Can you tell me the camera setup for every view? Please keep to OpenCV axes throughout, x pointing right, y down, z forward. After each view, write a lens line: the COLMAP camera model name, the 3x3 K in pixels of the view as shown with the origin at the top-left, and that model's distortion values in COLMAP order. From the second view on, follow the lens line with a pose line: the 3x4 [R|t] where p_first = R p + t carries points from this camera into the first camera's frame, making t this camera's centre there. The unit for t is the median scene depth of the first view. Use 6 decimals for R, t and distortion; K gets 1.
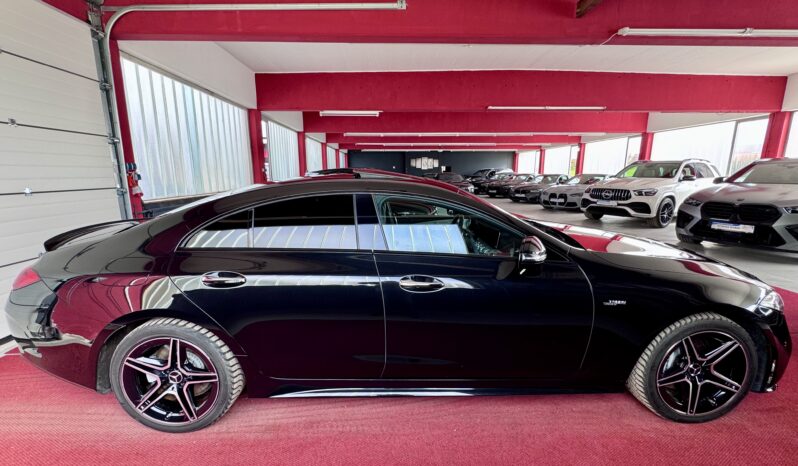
lens RADIAL K [[331.9, 0, 399.0], [0, 331.9, 233.0], [0, 0, 1]] dist [0.015929, -0.000004]
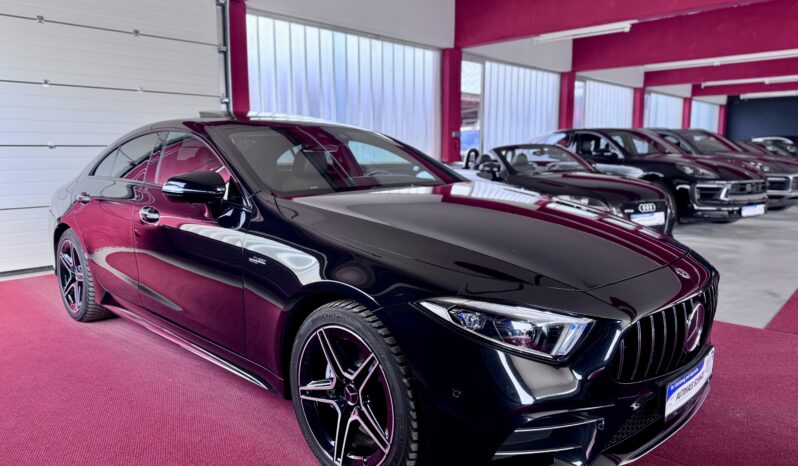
lens RADIAL K [[567.7, 0, 399.0], [0, 567.7, 233.0], [0, 0, 1]] dist [0.005577, 0.001833]
pose [[0.705013, 0.104190, -0.701499, 0.851307], [-0.126619, 0.991749, 0.020045, 0.041690], [0.697799, 0.074691, 0.712389, 0.155325]]
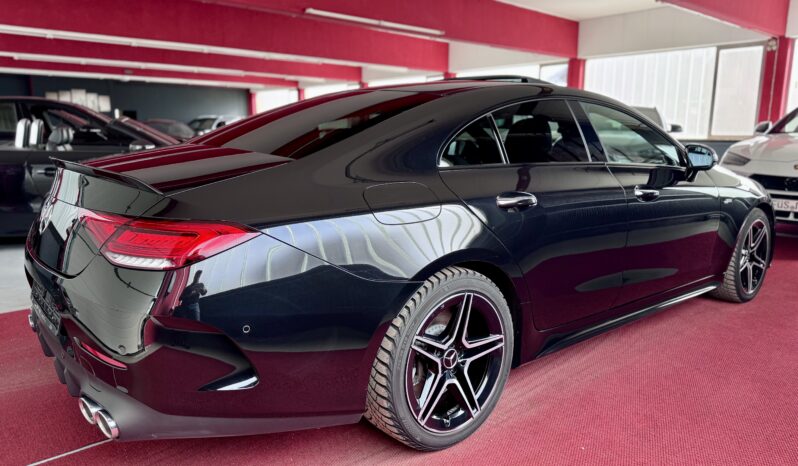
lens RADIAL K [[578.4, 0, 399.0], [0, 578.4, 233.0], [0, 0, 1]] dist [0.000412, -0.000888]
pose [[0.776429, -0.100895, 0.622076, -0.727892], [0.103074, 0.994140, 0.032592, 0.068460], [-0.621718, 0.038815, 0.782279, 0.078981]]
